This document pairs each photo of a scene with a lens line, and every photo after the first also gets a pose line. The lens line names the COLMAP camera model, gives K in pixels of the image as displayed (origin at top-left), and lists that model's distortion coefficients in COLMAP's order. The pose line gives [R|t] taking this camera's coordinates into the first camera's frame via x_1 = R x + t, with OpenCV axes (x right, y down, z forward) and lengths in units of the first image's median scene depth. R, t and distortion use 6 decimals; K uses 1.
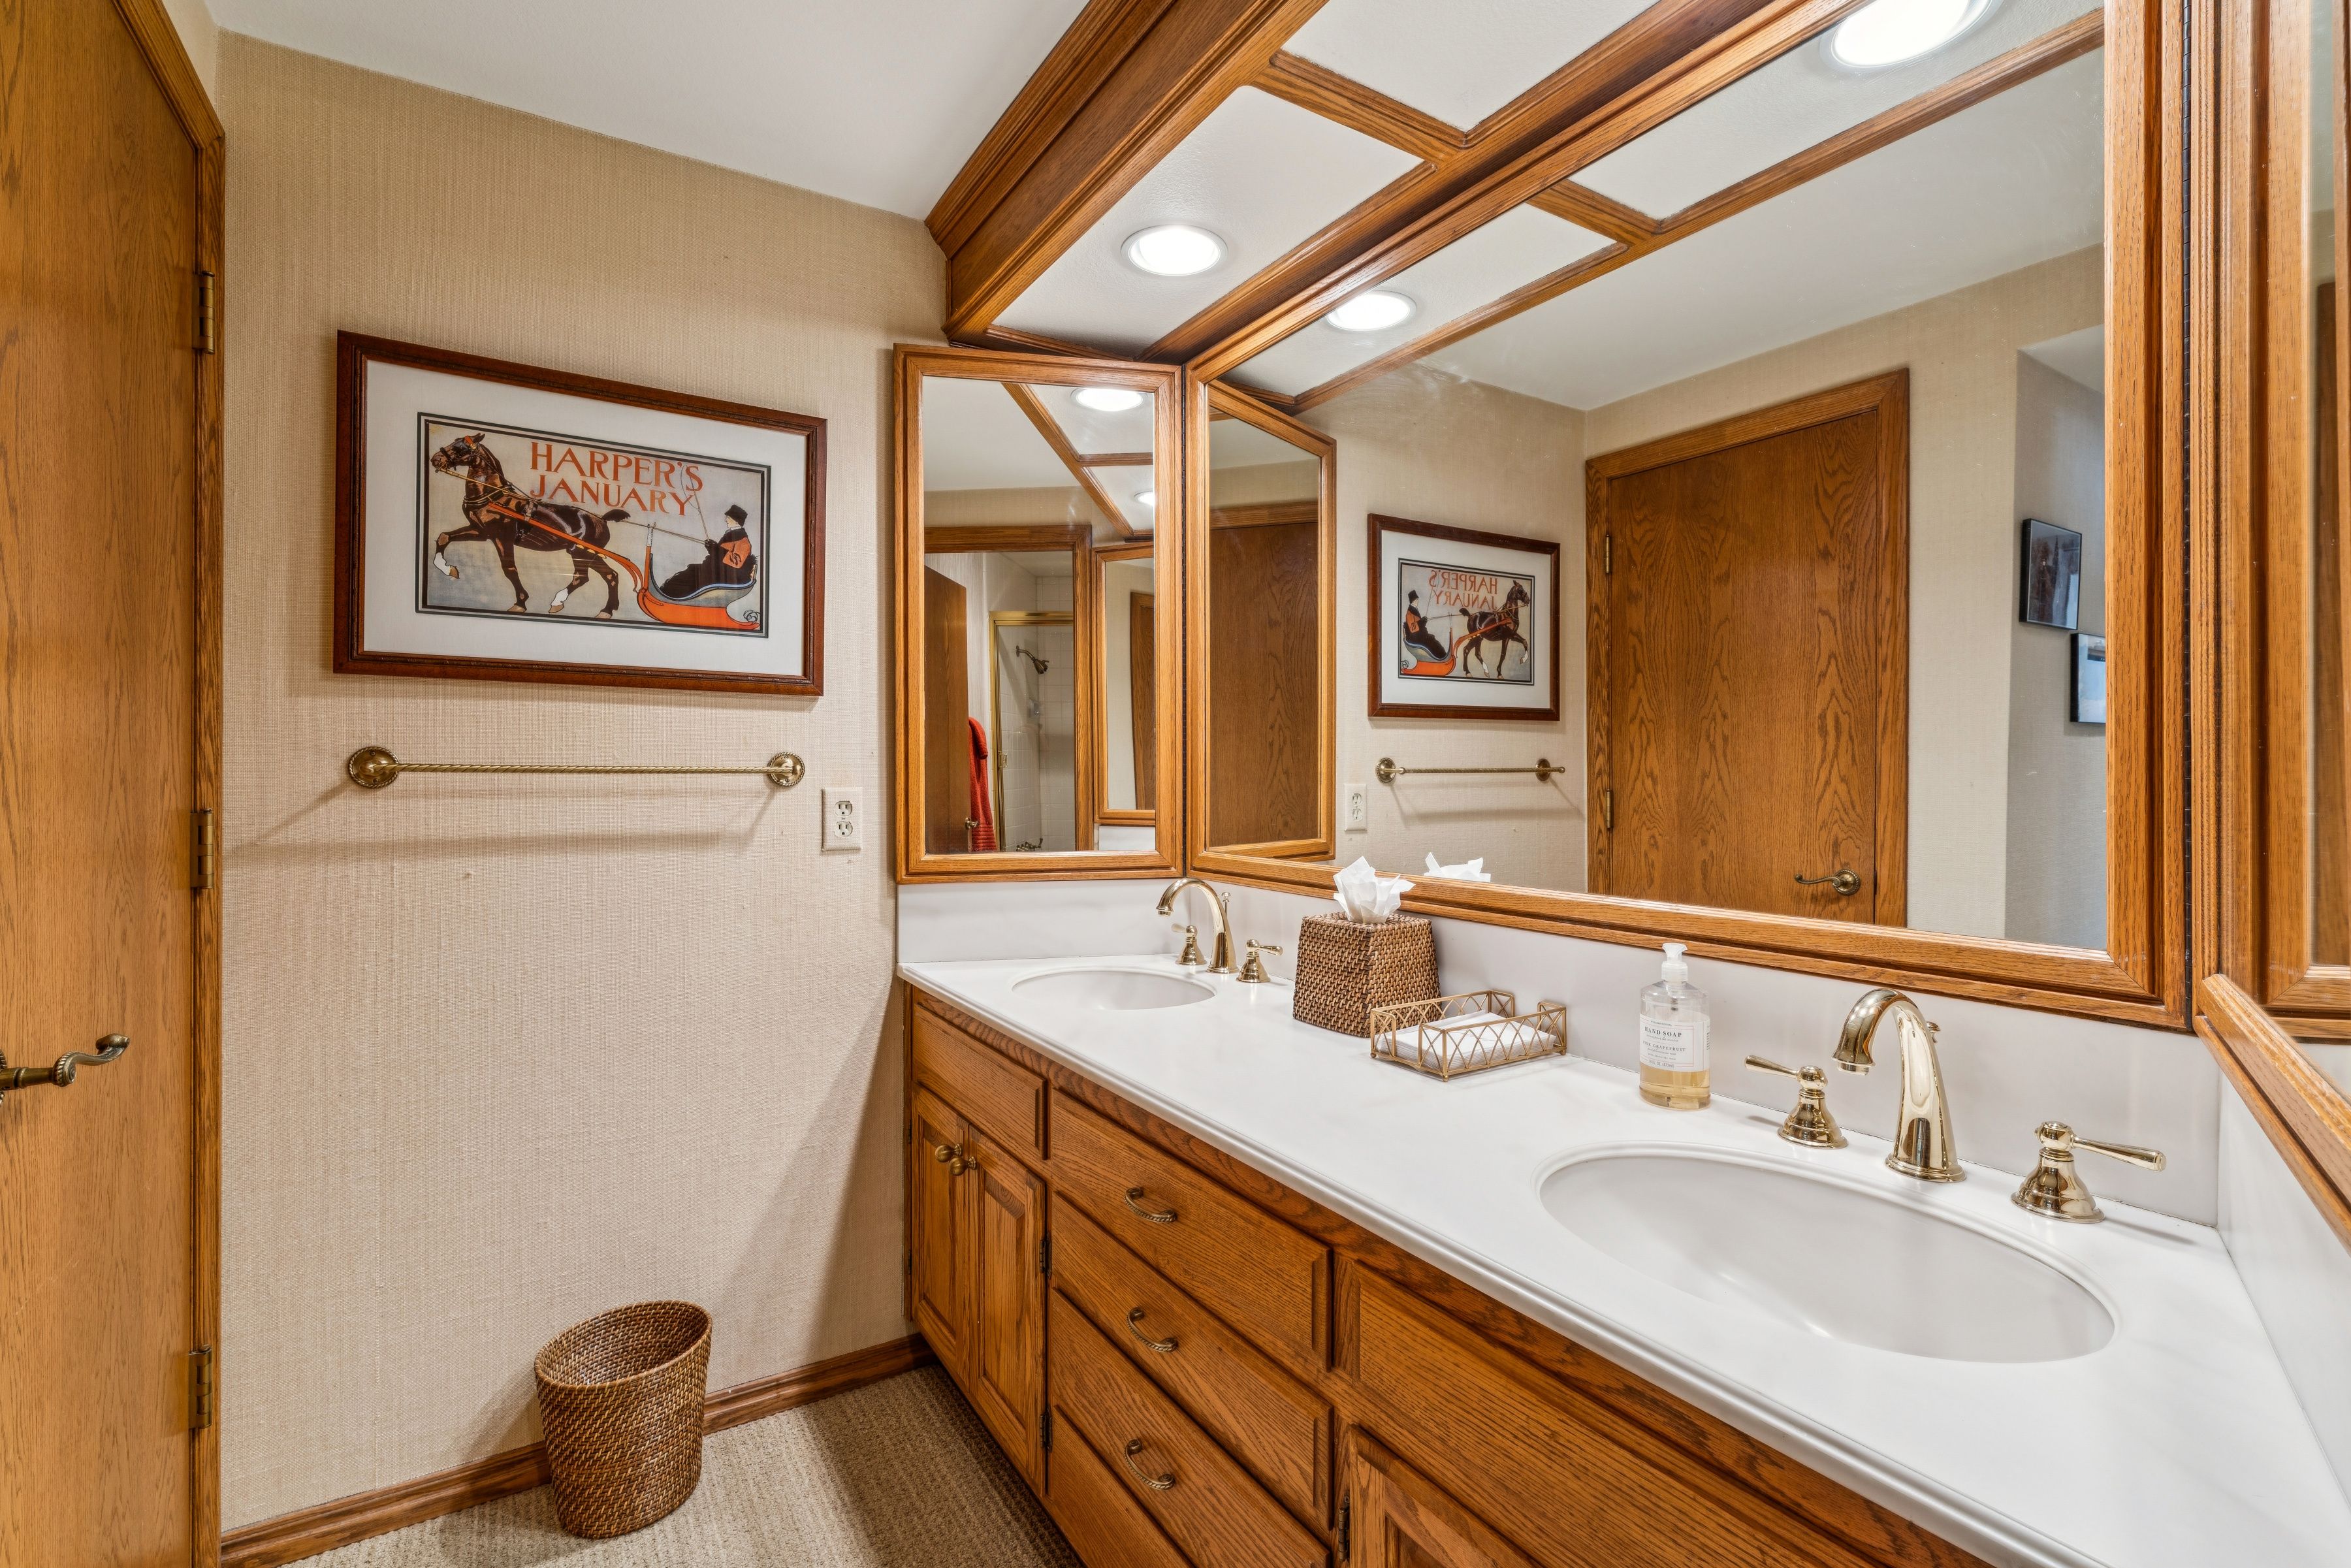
lens RADIAL K [[1059.4, 0, 1164.5], [0, 1059.4, 803.1], [0, 0, 1]] dist [-0.003218, -0.000058]
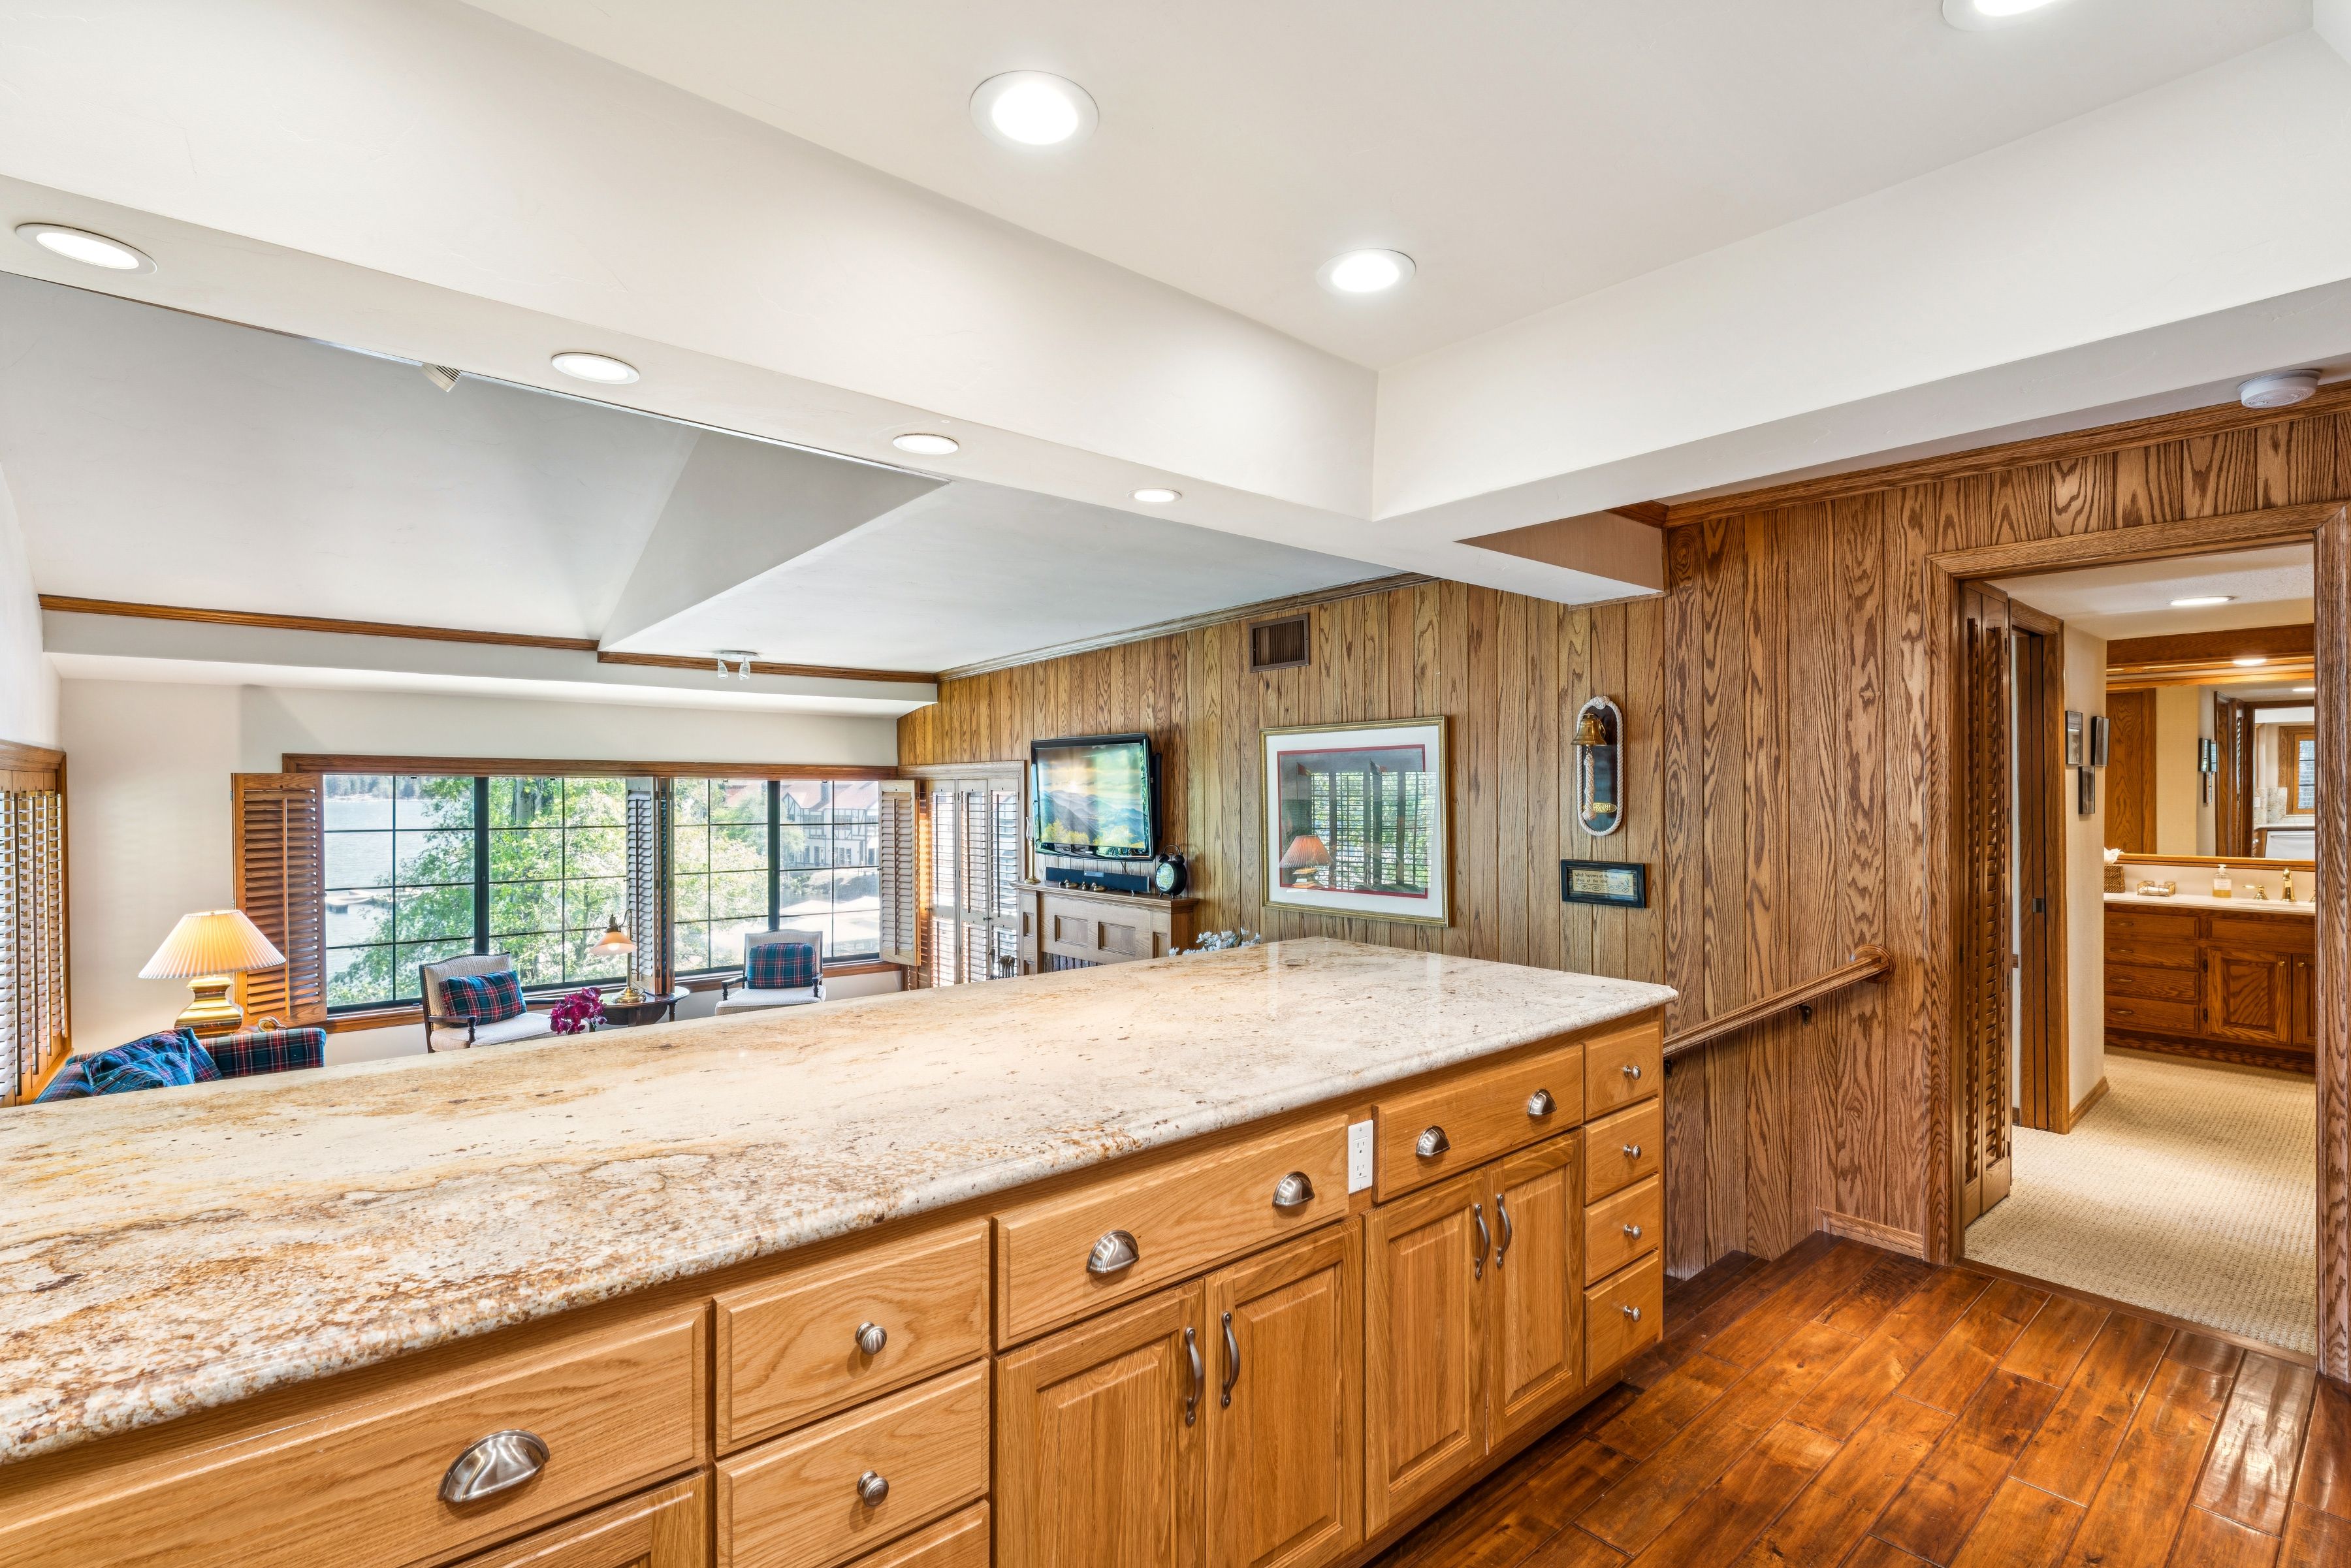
lens RADIAL K [[1071.1, 0, 1170.4], [0, 1071.1, 779.7], [0, 0, 1]] dist [-0.001795, -0.000251]
pose [[0.988742, -0.000762, 0.149626, -4.280162], [0.004719, 0.999648, -0.026091, -0.127078], [-0.149554, 0.026503, 0.988398, -2.669421]]
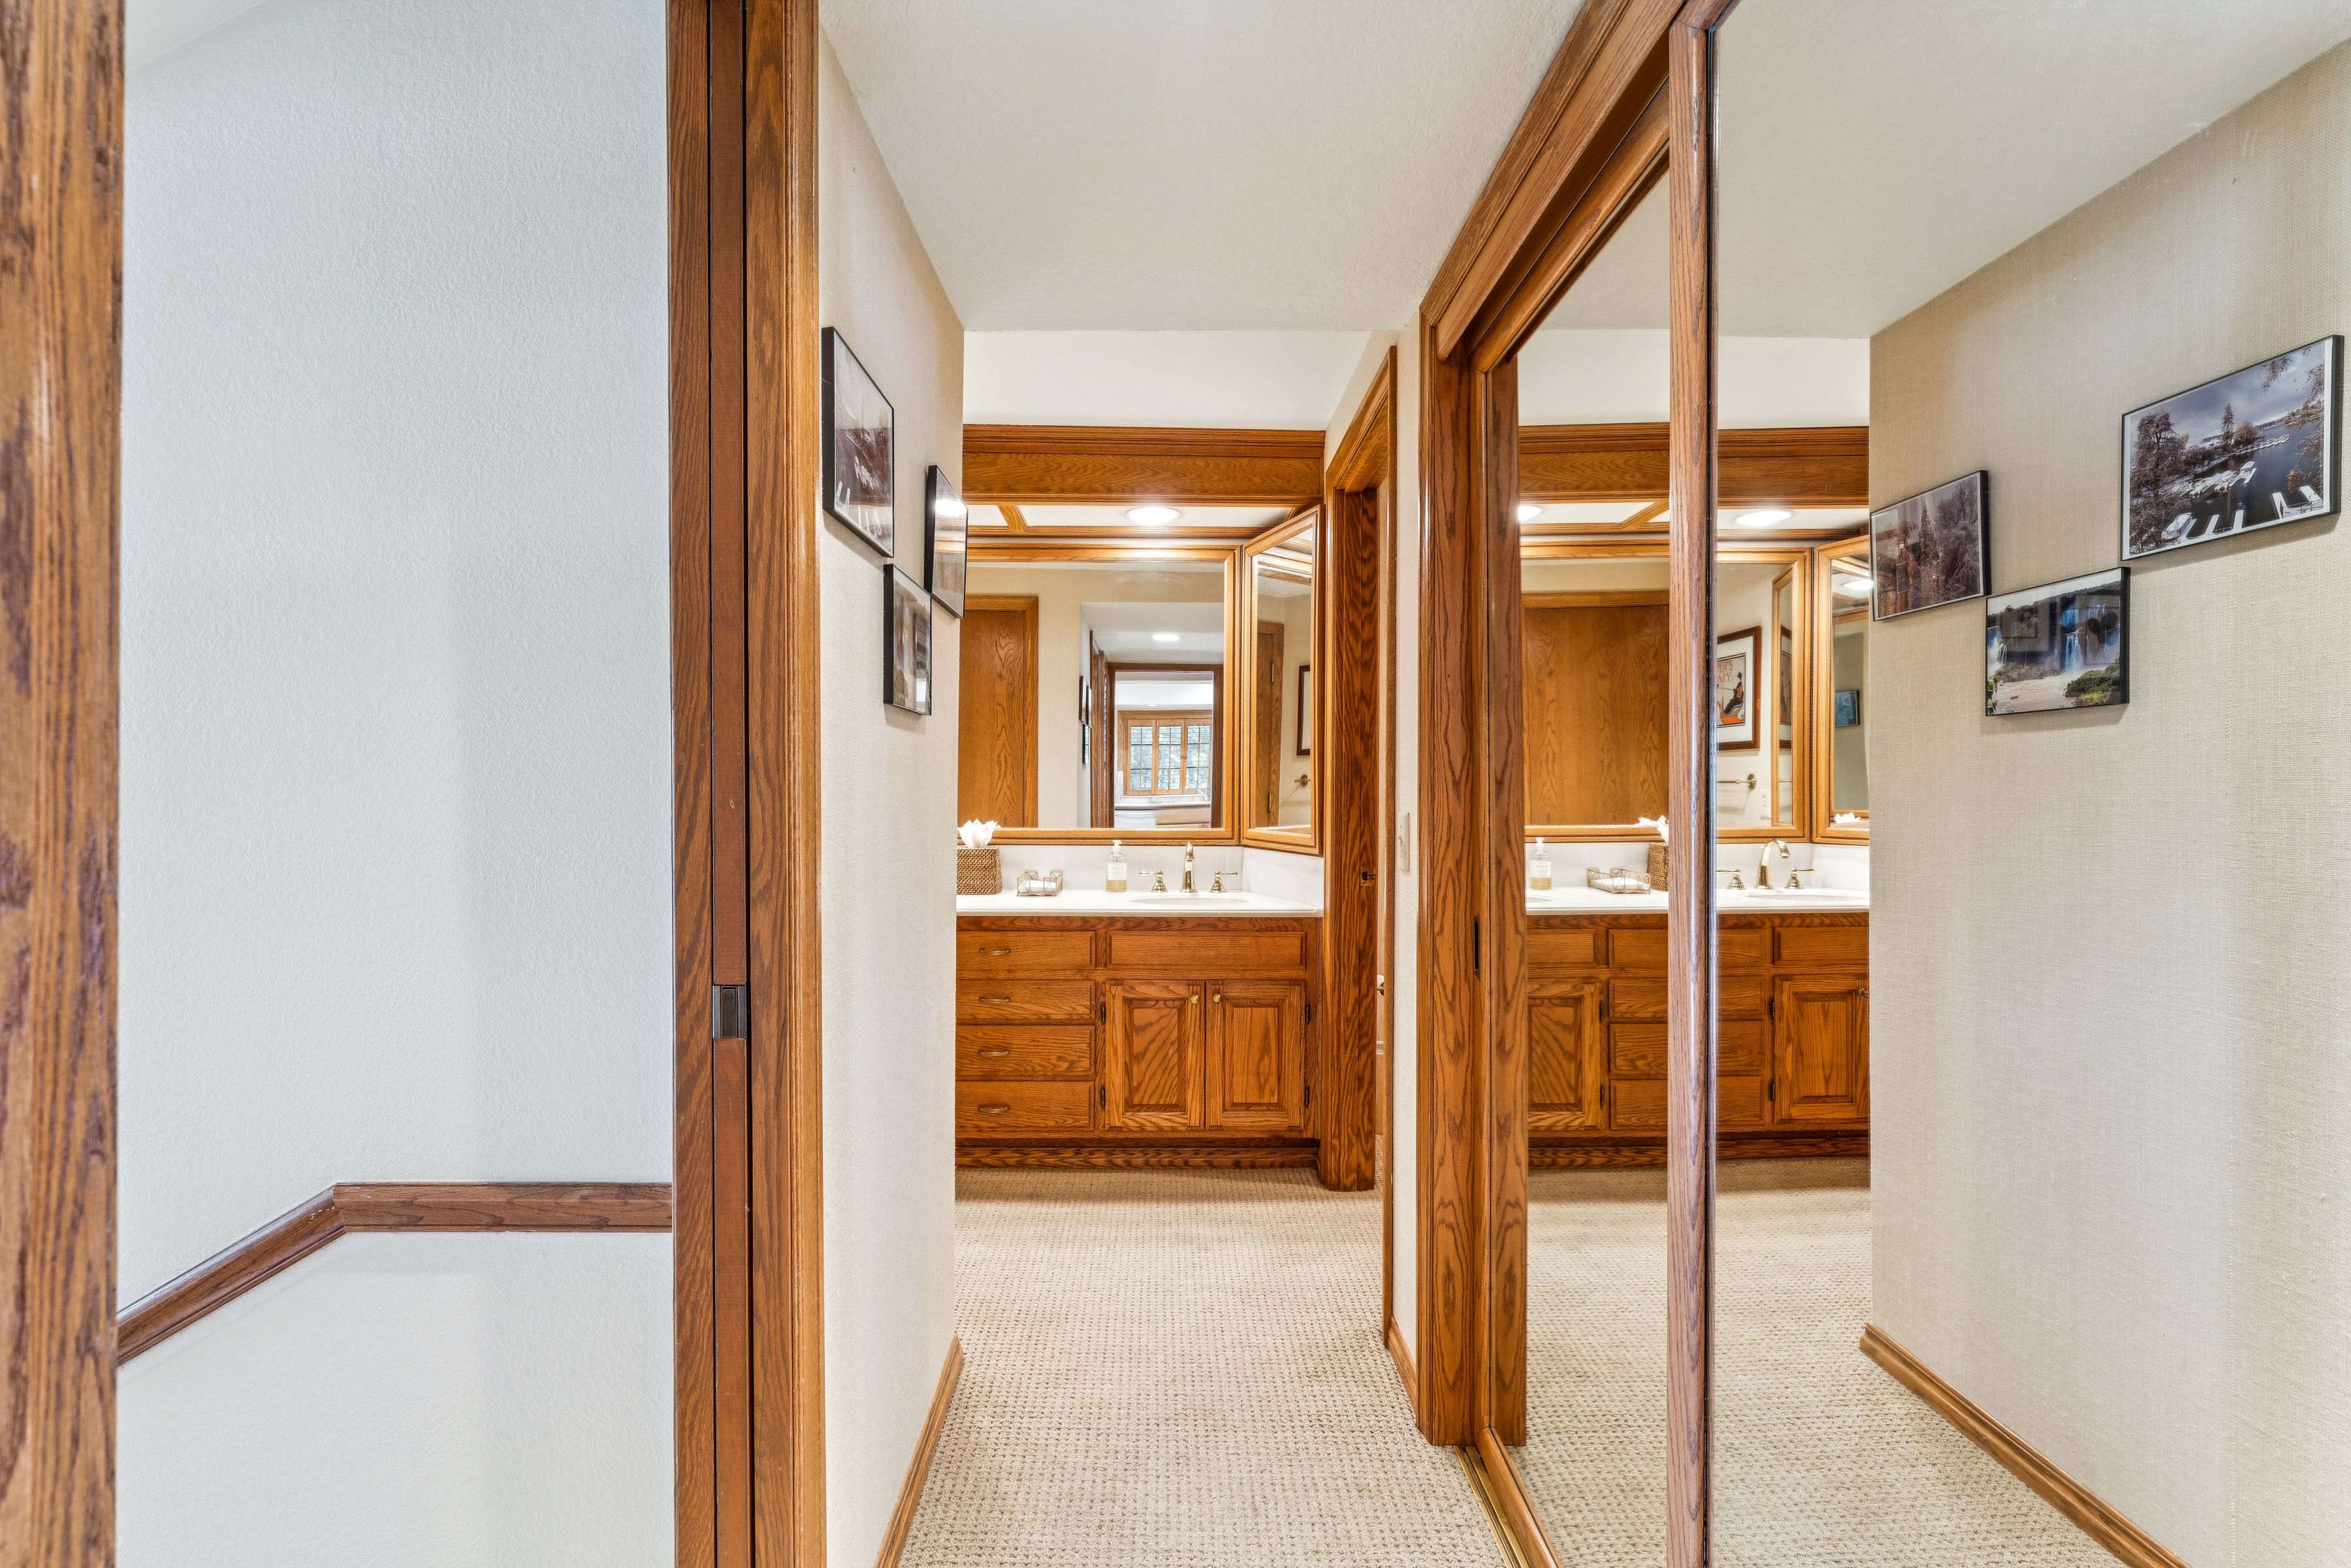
lens RADIAL K [[1055.3, 0, 1163.3], [0, 1055.3, 801.4], [0, 0, 1]] dist [0.017395, 0.000736]
pose [[0.523540, -0.009578, 0.851947, -1.782965], [0.016082, 0.999870, 0.001358, 0.014989], [-0.851849, 0.012990, 0.523626, -0.632167]]
